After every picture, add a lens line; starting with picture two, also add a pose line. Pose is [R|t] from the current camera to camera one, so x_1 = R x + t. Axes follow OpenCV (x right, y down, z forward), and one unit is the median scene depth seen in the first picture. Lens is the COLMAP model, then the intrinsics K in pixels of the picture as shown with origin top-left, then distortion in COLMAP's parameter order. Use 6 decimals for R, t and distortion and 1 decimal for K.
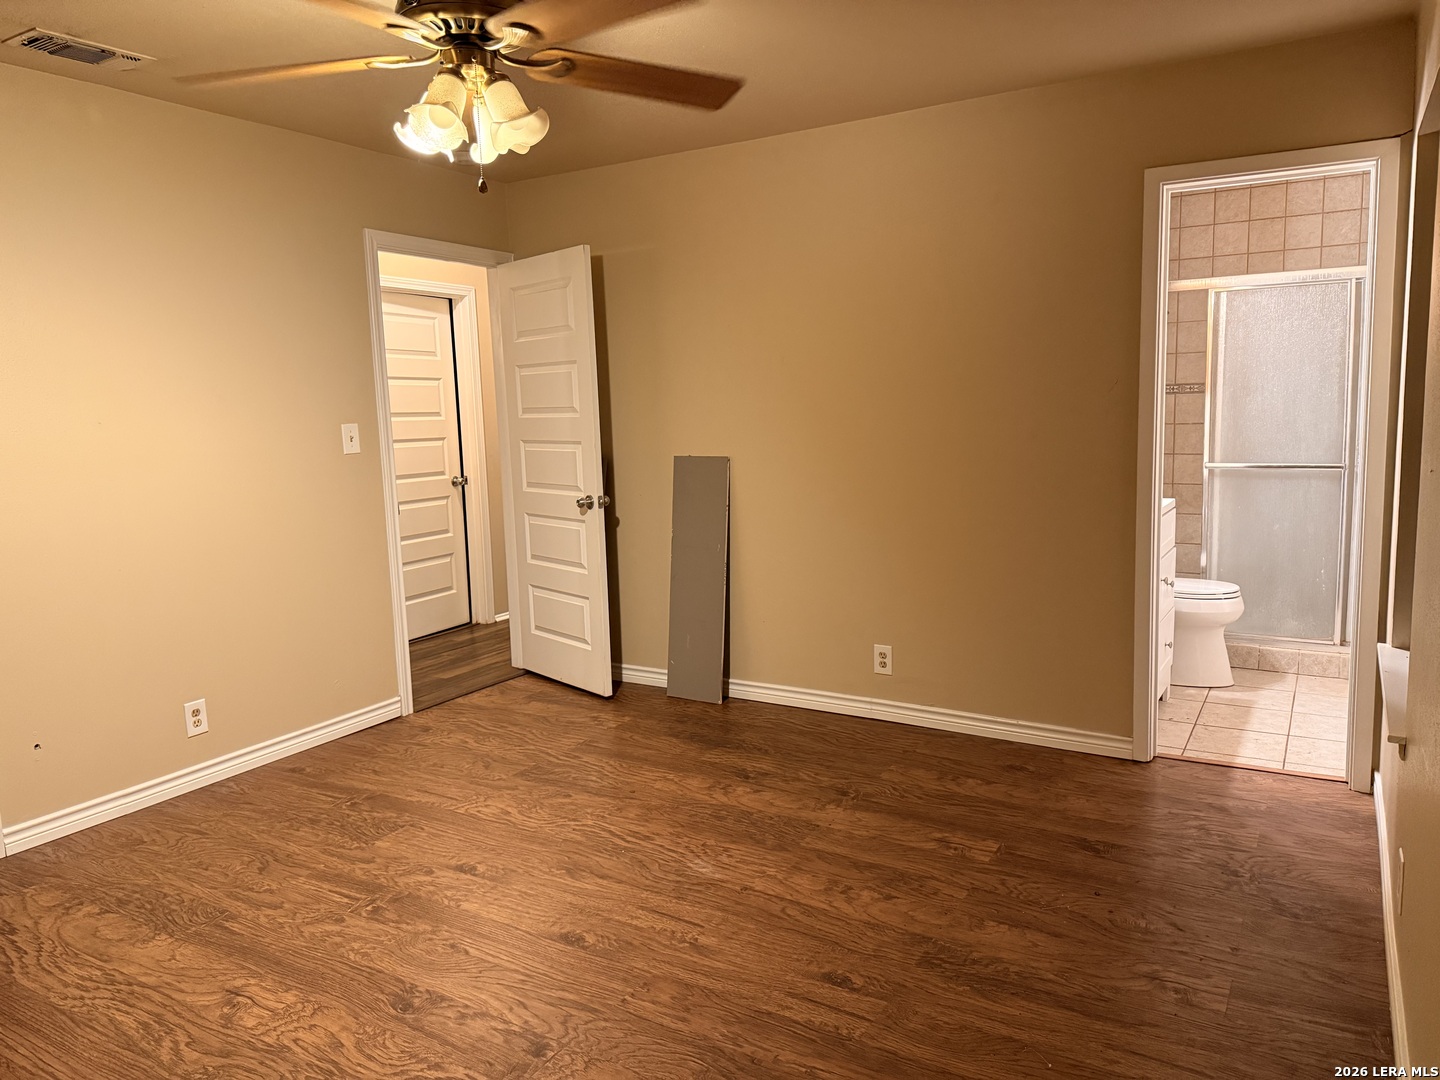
lens RADIAL K [[1029.3, 0, 720.0], [0, 1029.3, 540.0], [0, 0, 1]] dist [-0.001818, -0.002131]
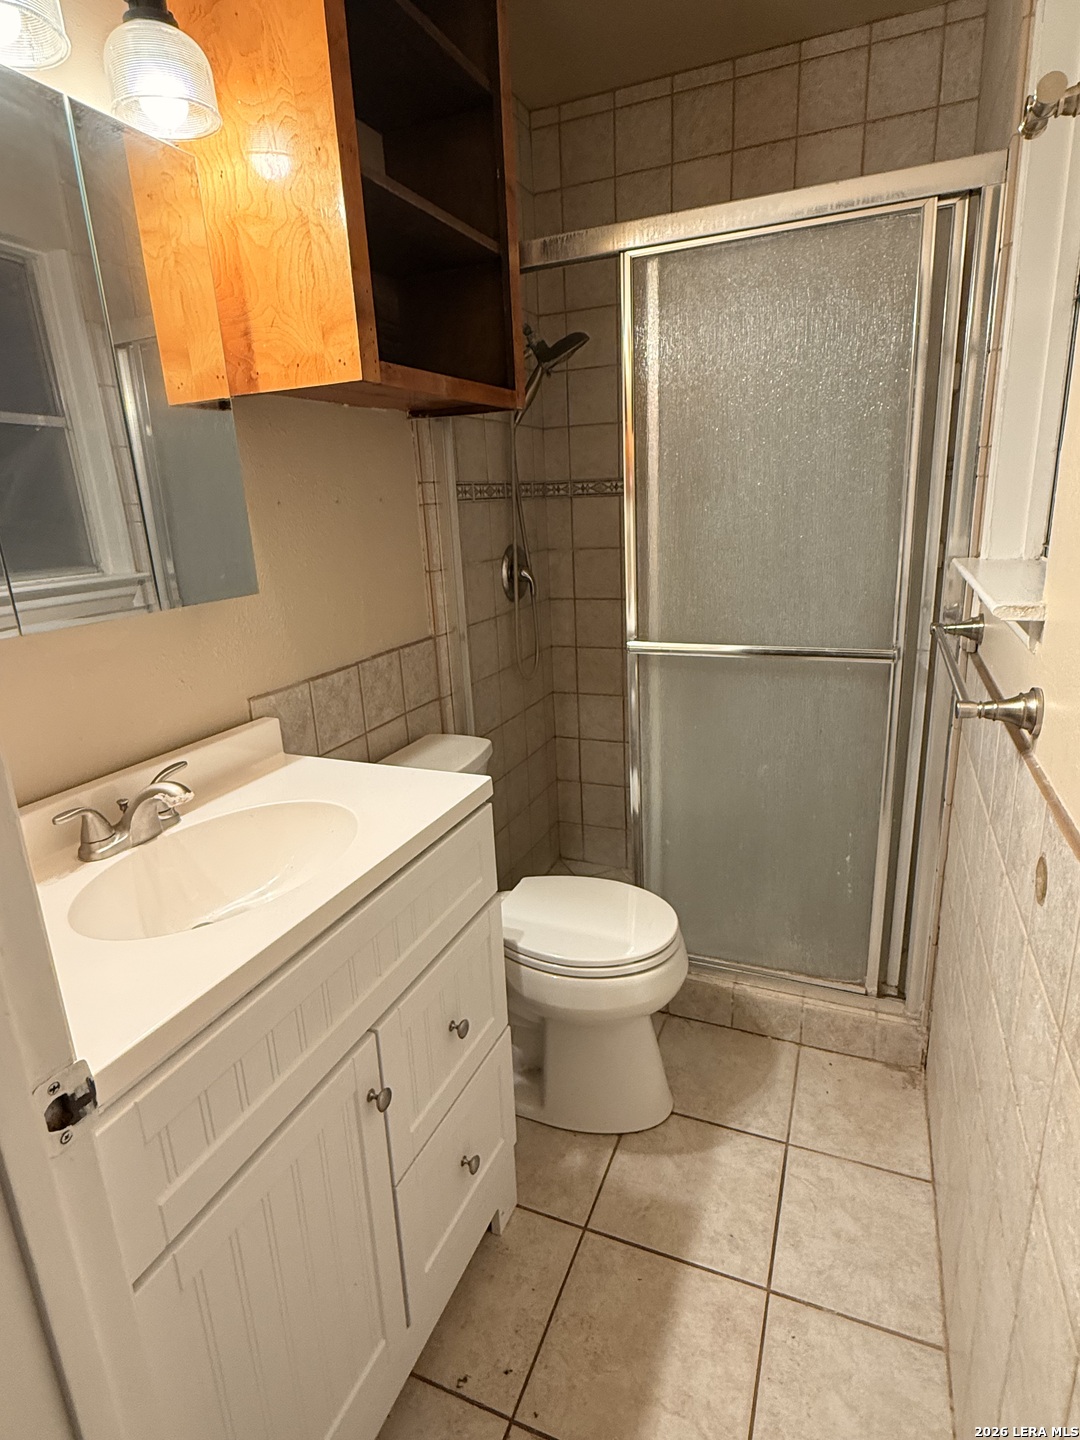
lens RADIAL K [[768.4, 0, 540.0], [0, 768.4, 720.0], [0, 0, 1]] dist [-0.001849, 0.002671]
pose [[0.989117, -0.056995, 0.135642, 0.390562], [0.037458, 0.989092, 0.142459, -0.094249], [-0.142281, -0.135828, 0.980462, 0.663171]]
